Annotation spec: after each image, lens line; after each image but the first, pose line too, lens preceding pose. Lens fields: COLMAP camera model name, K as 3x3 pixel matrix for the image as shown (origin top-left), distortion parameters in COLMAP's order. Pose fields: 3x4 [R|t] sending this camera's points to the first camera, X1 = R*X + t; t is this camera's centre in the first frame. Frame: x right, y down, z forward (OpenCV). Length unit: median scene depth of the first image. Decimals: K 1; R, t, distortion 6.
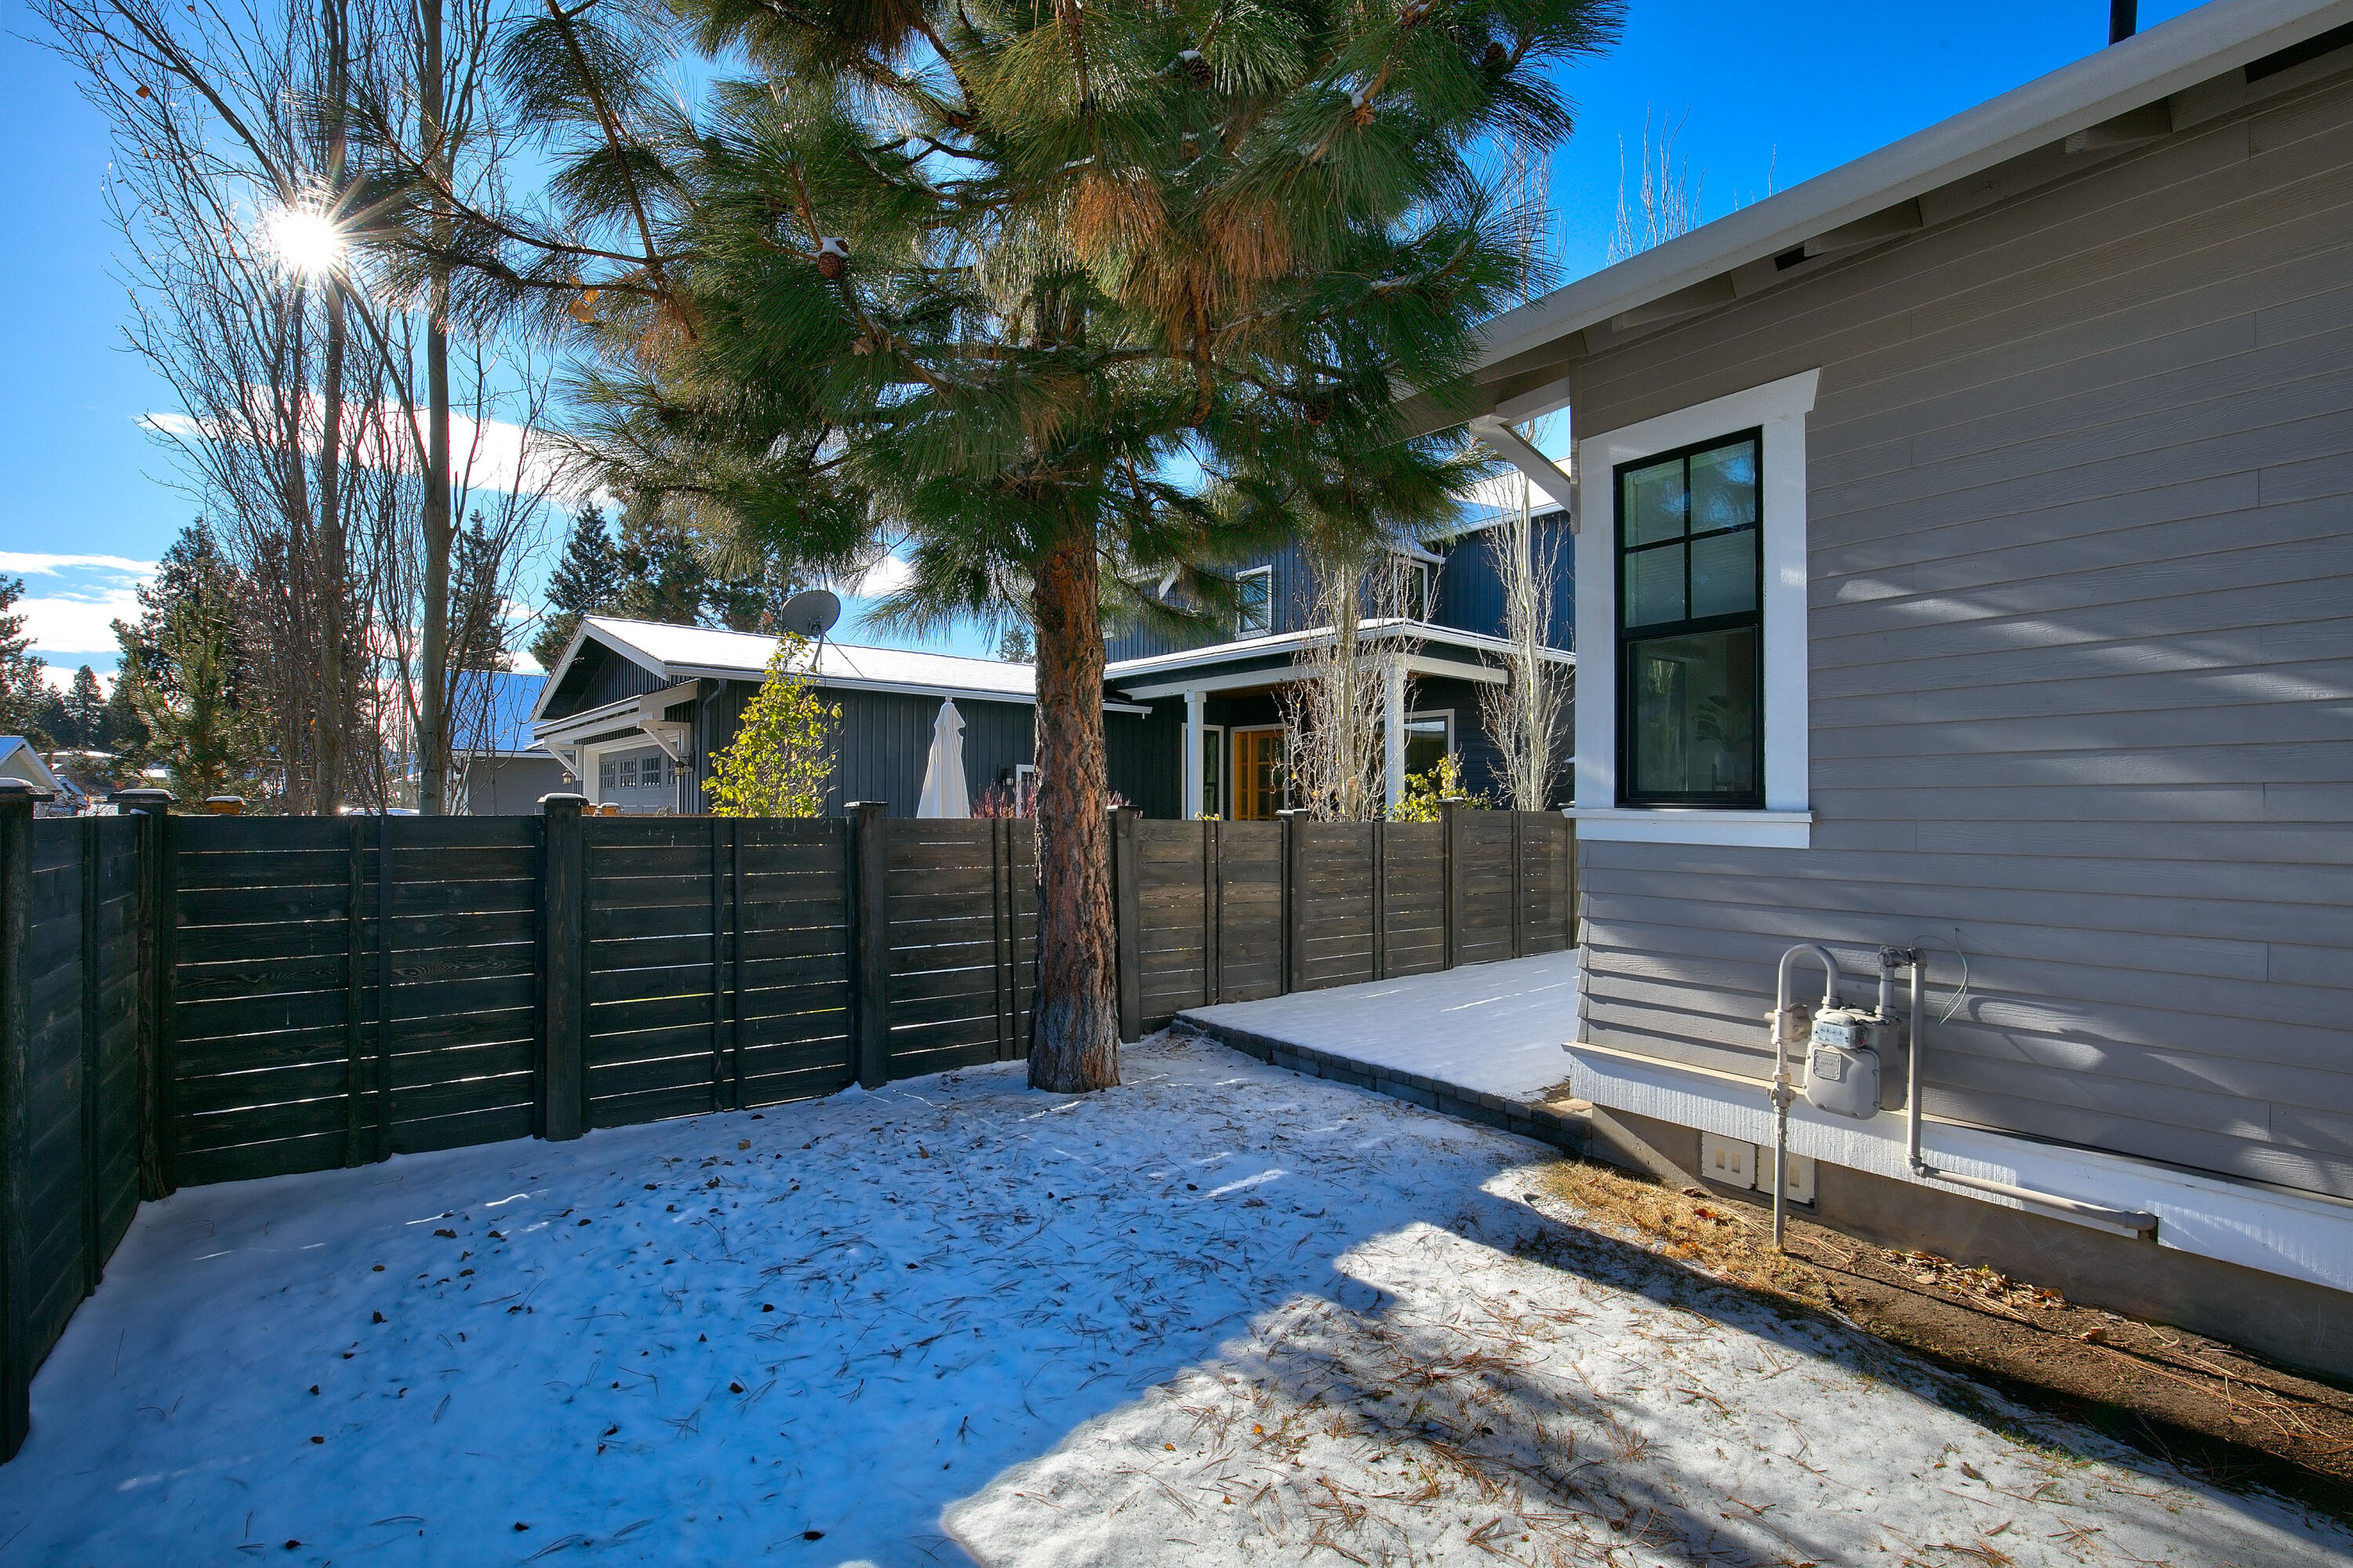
lens RADIAL K [[1076.5, 0, 1173.1], [0, 1076.5, 791.5], [0, 0, 1]] dist [0.002417, 0.001299]
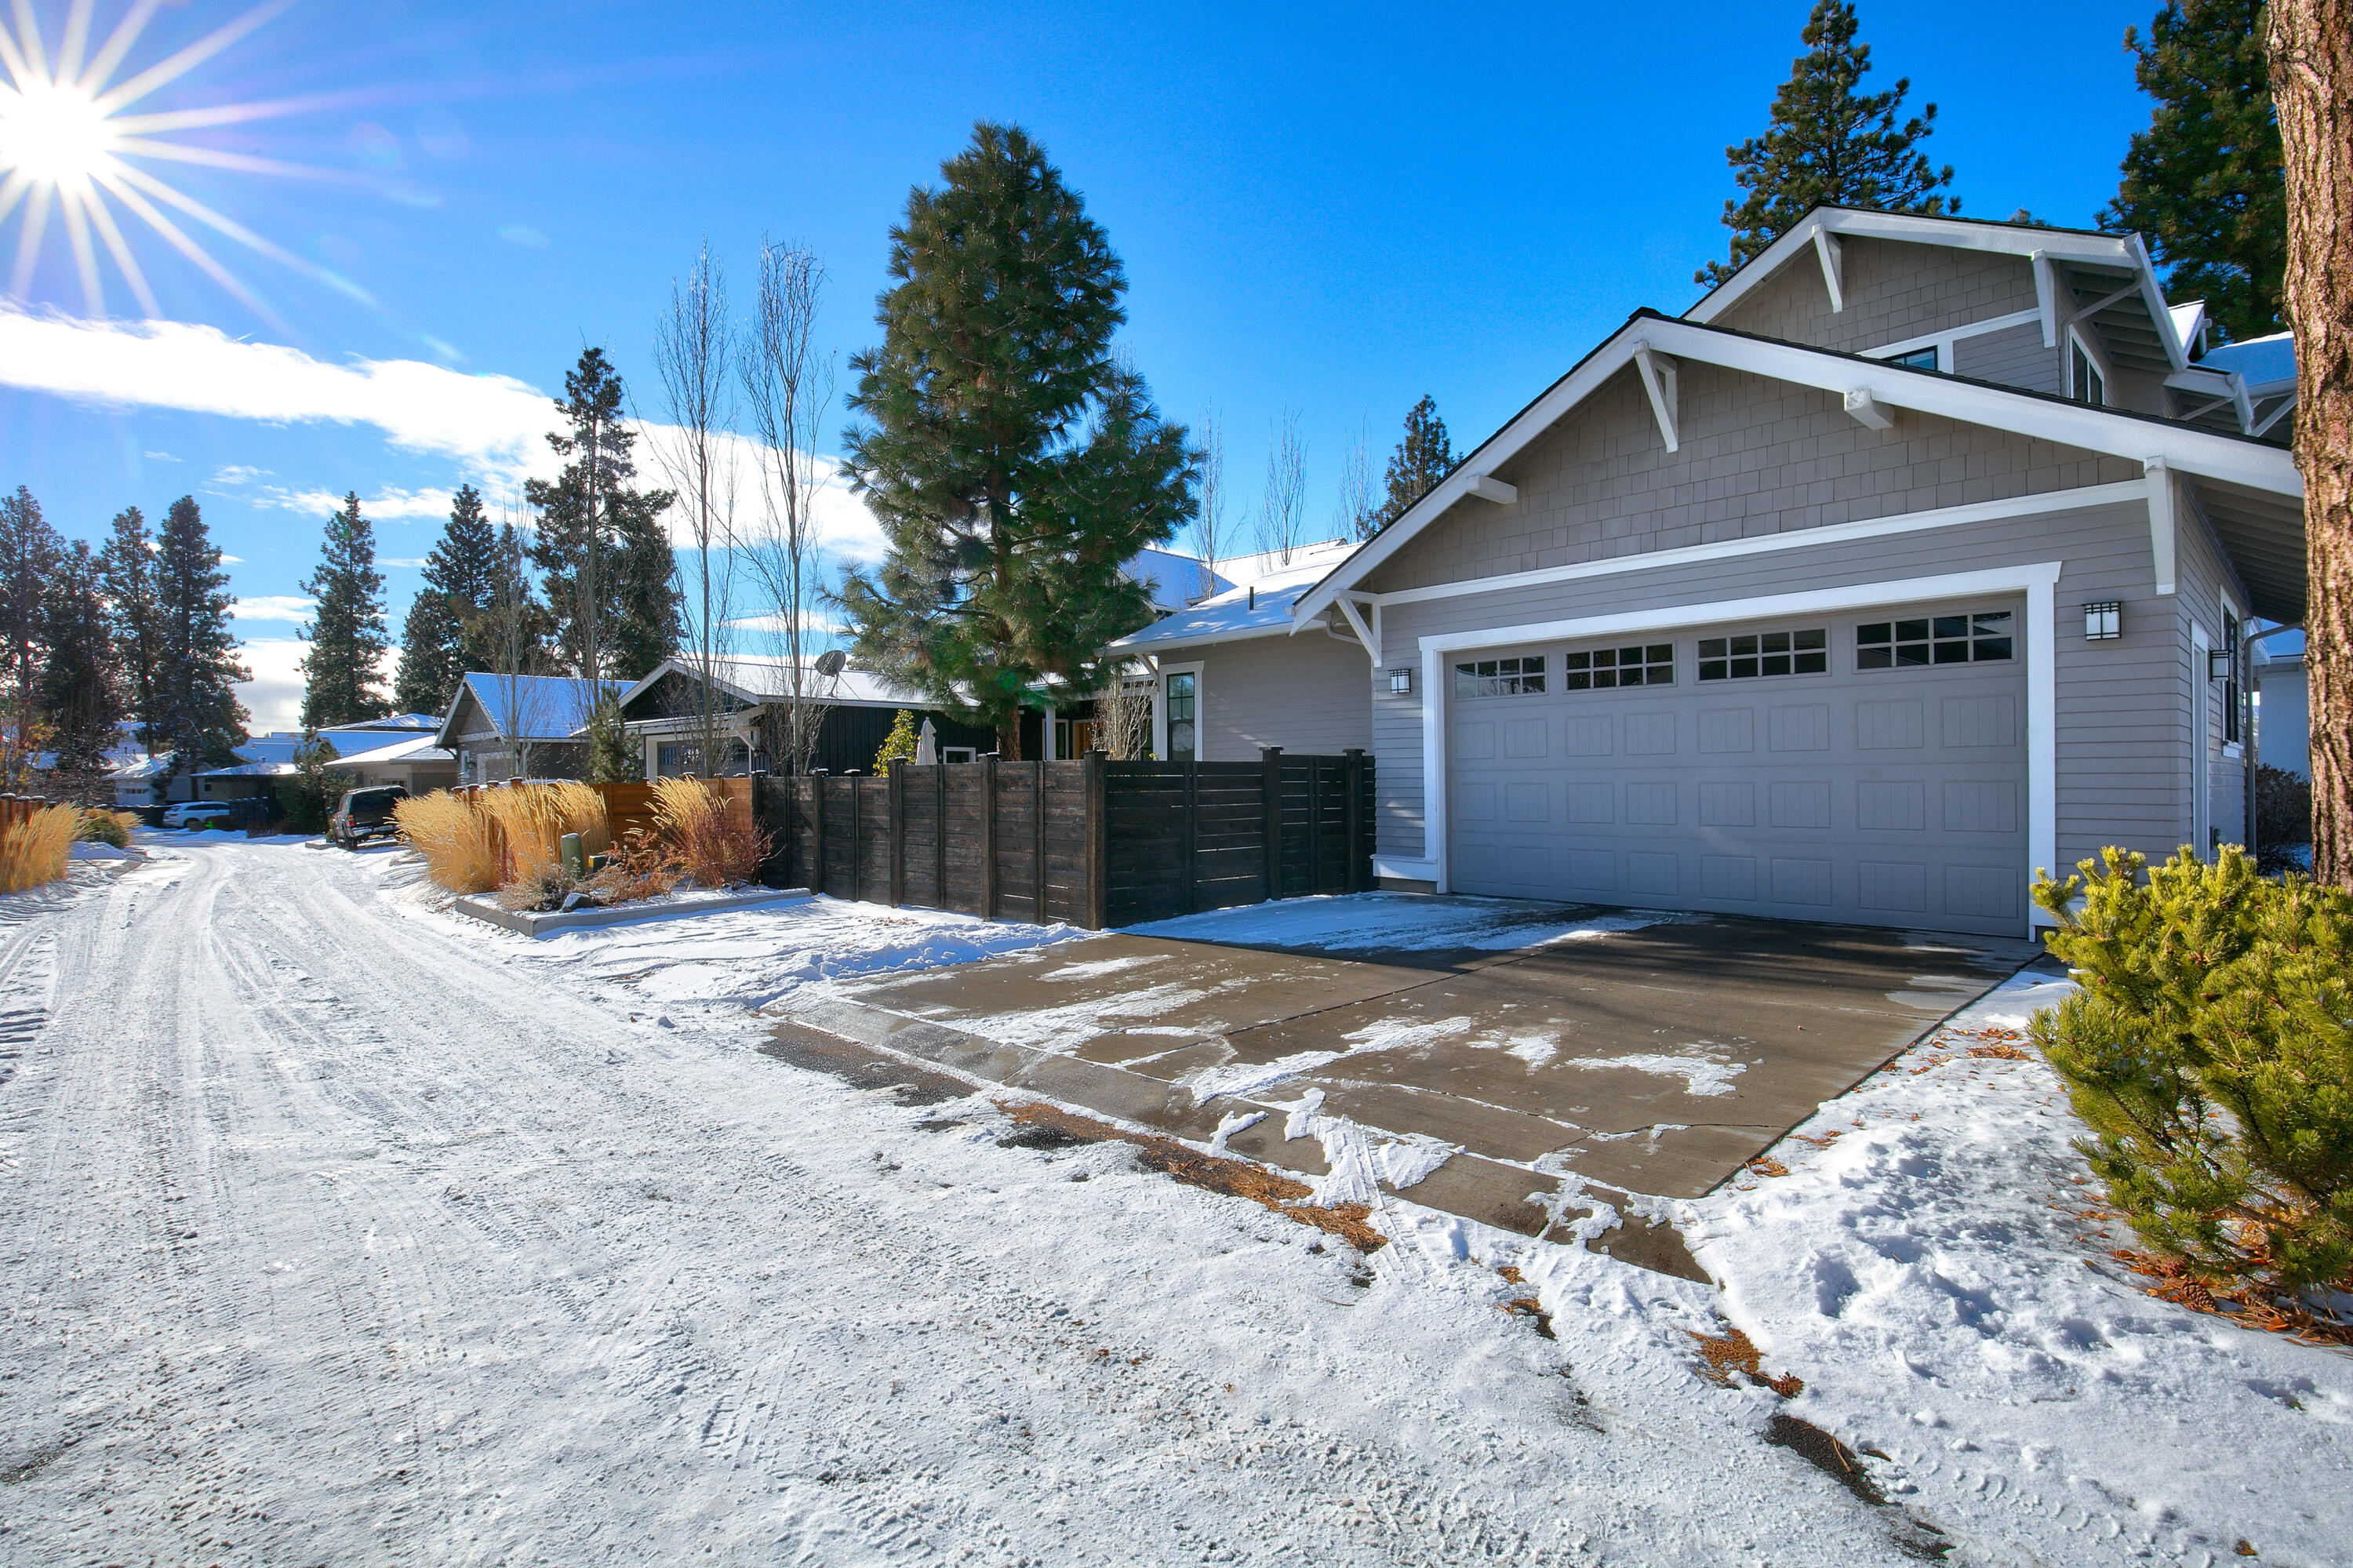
lens RADIAL K [[1076.5, 0, 1181.9], [0, 1076.5, 772.5], [0, 0, 1]] dist [0.002417, 0.001299]
pose [[0.991646, -0.007817, 0.128752, -0.001497], [0.006827, 0.999944, 0.008122, 0.001048], [-0.128809, -0.007175, 0.991644, -0.104013]]
